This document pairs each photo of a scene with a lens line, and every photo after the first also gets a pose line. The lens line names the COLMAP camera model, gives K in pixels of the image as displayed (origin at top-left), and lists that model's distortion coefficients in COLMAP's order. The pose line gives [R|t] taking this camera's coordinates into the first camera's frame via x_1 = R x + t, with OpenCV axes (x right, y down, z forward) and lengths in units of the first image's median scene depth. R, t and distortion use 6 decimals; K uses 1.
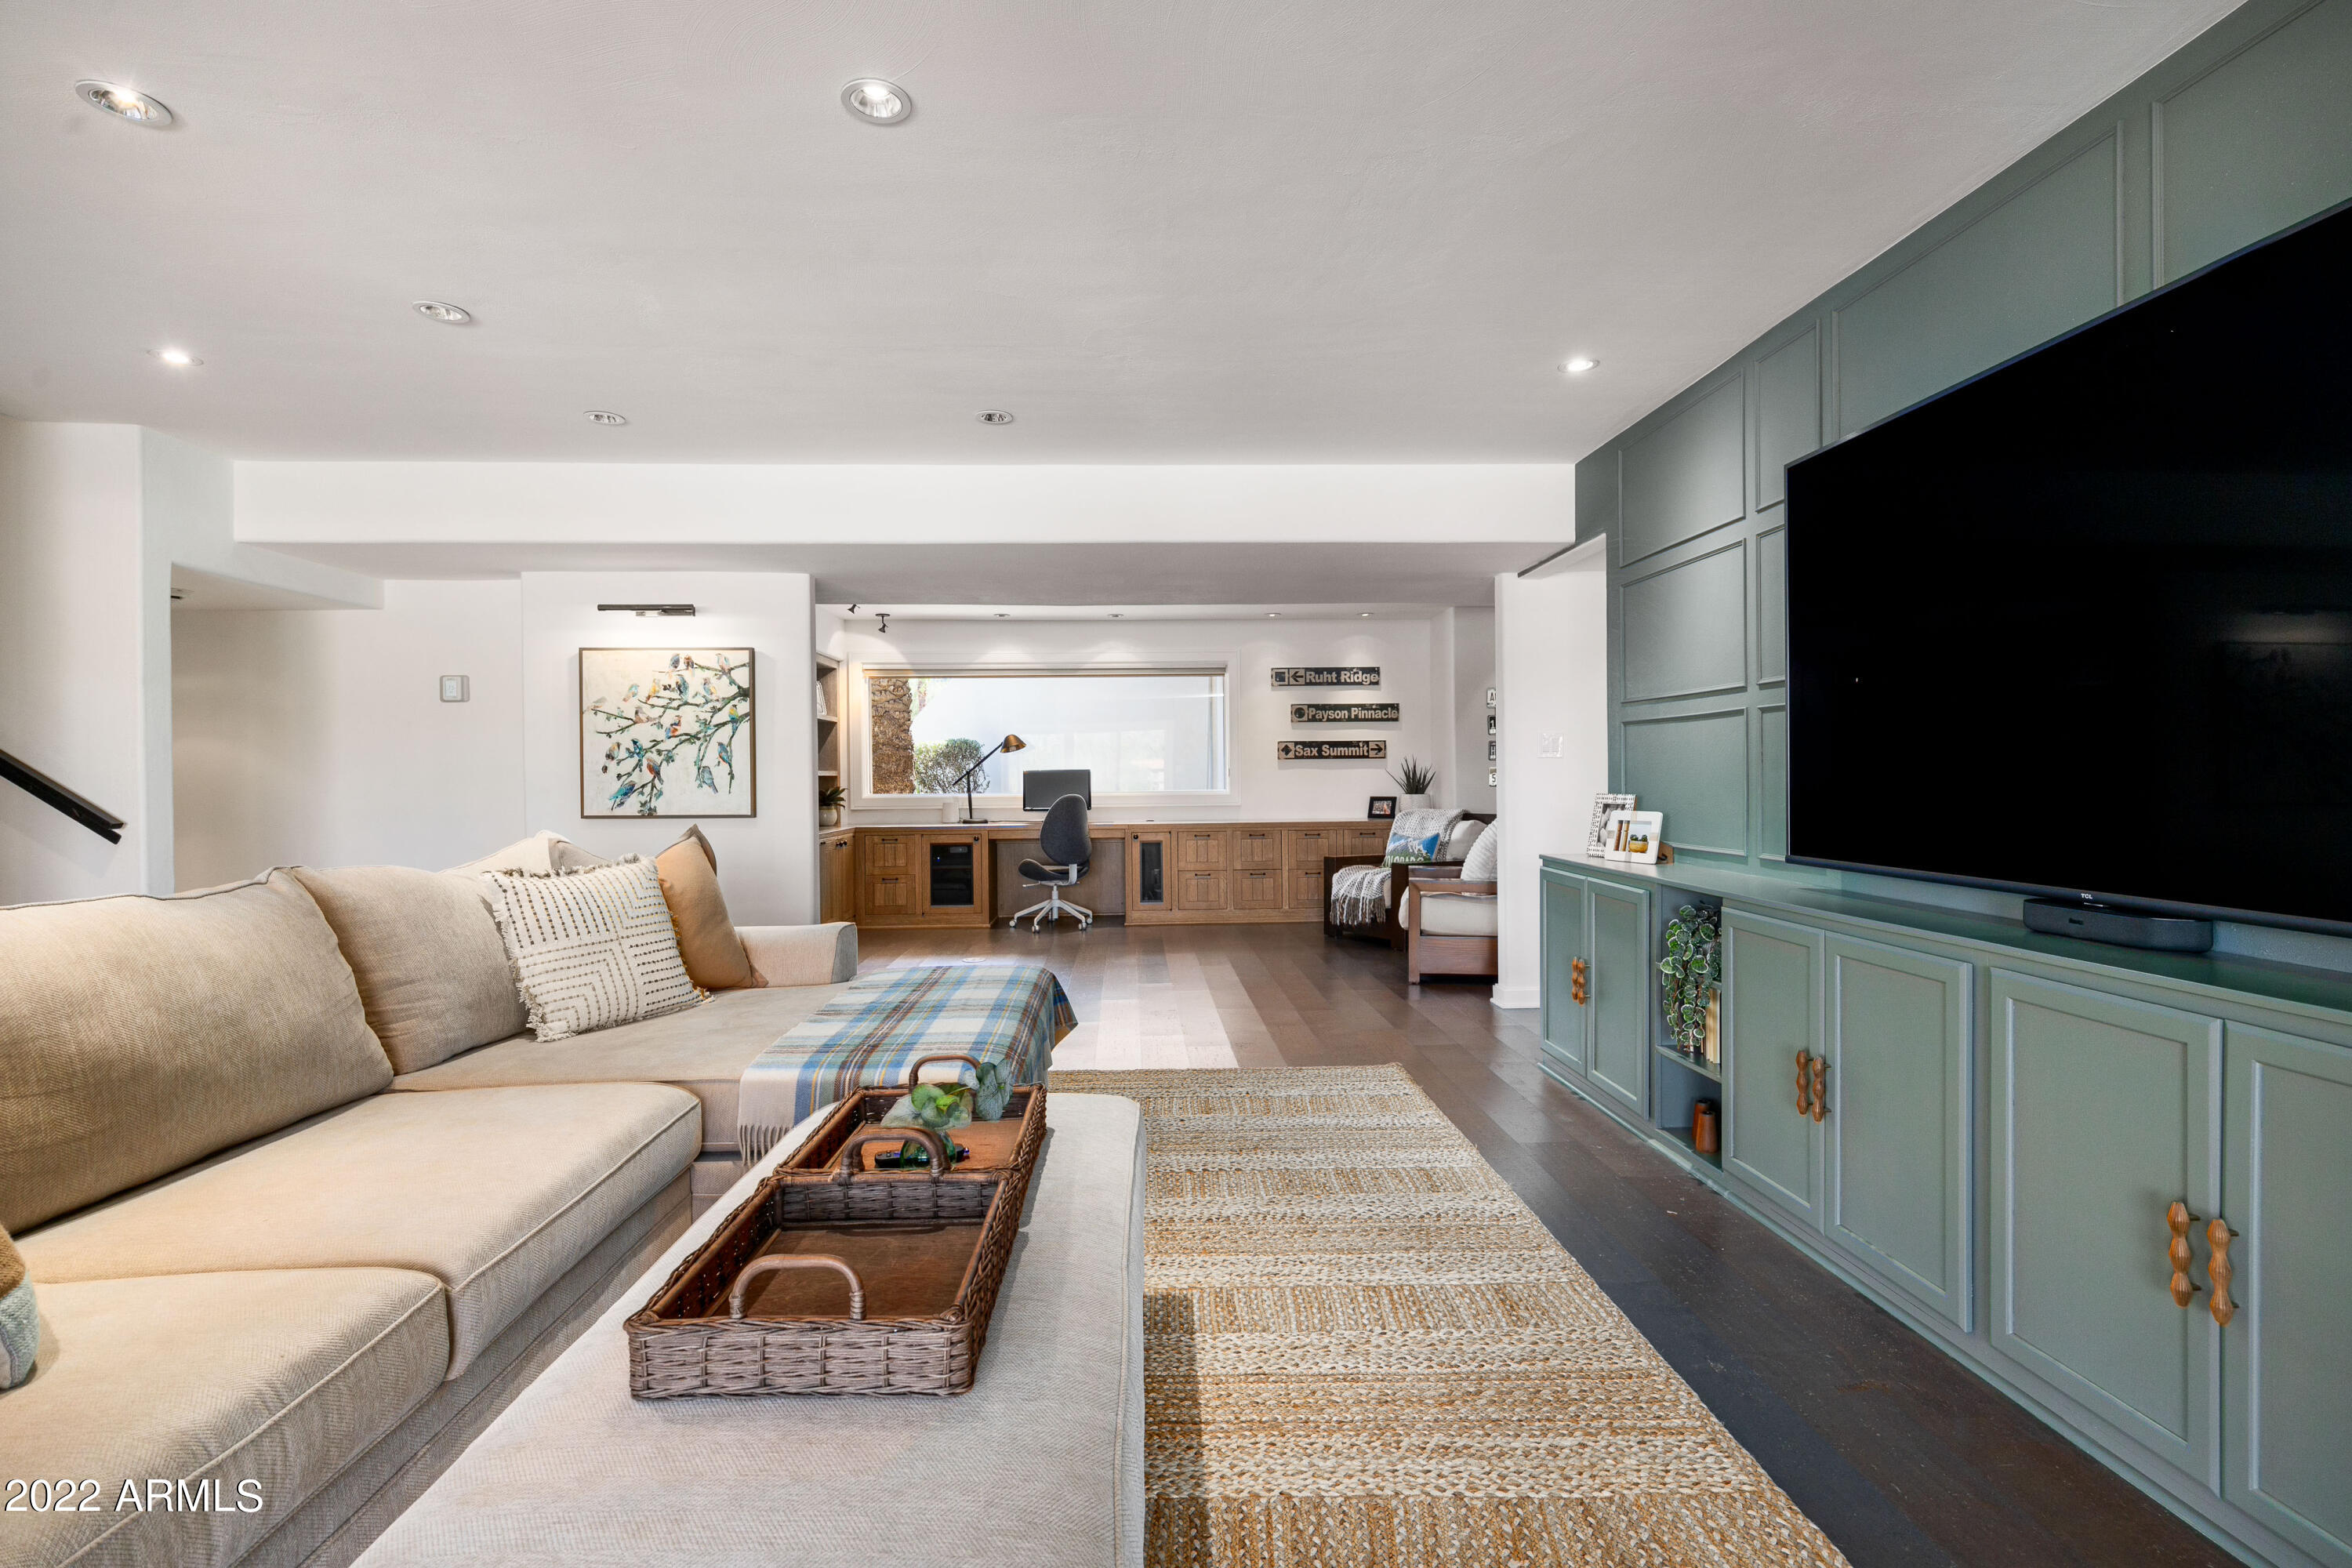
lens RADIAL K [[1127.8, 0, 1178.3], [0, 1127.8, 784.0], [0, 0, 1]] dist [0.001563, 0.000040]
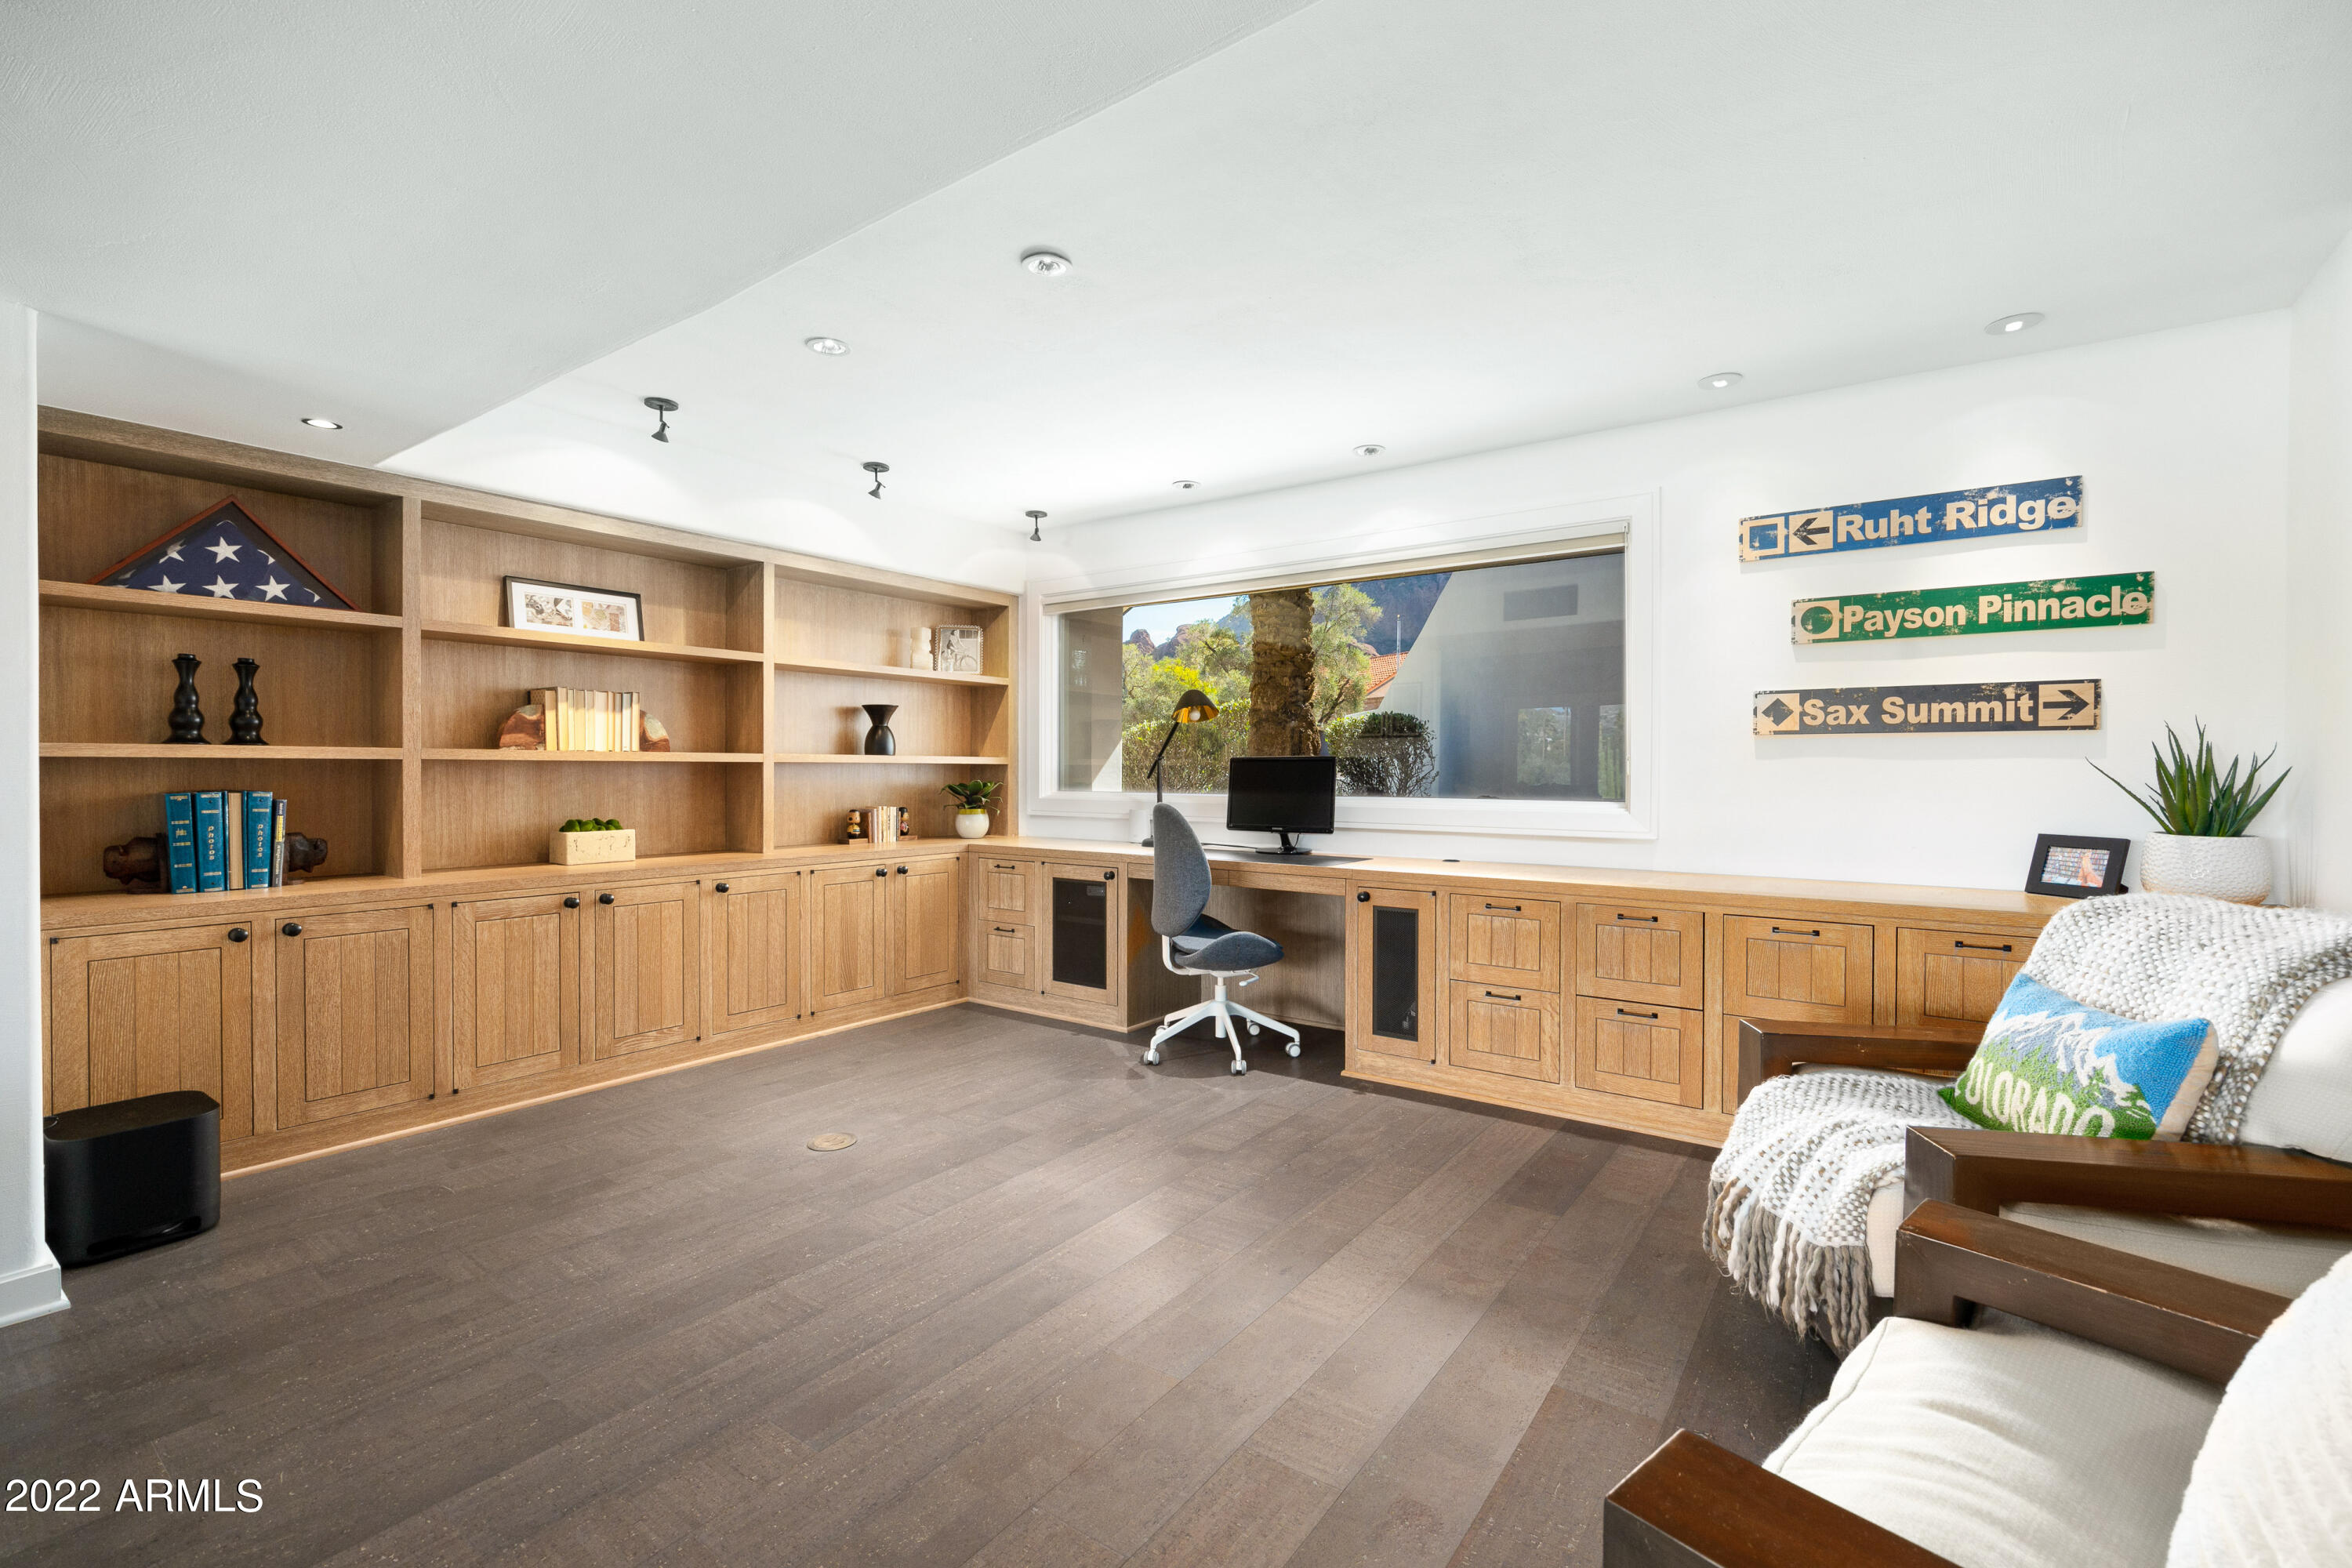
lens RADIAL K [[1033.8, 0, 1167.9], [0, 1033.8, 778.0], [0, 0, 1]] dist [0.001687, -0.000260]
pose [[0.780006, 0.017314, -0.625533, 0.159736], [-0.013050, 0.999850, 0.011402, -0.007047], [0.625636, -0.000731, 0.780115, 0.560996]]
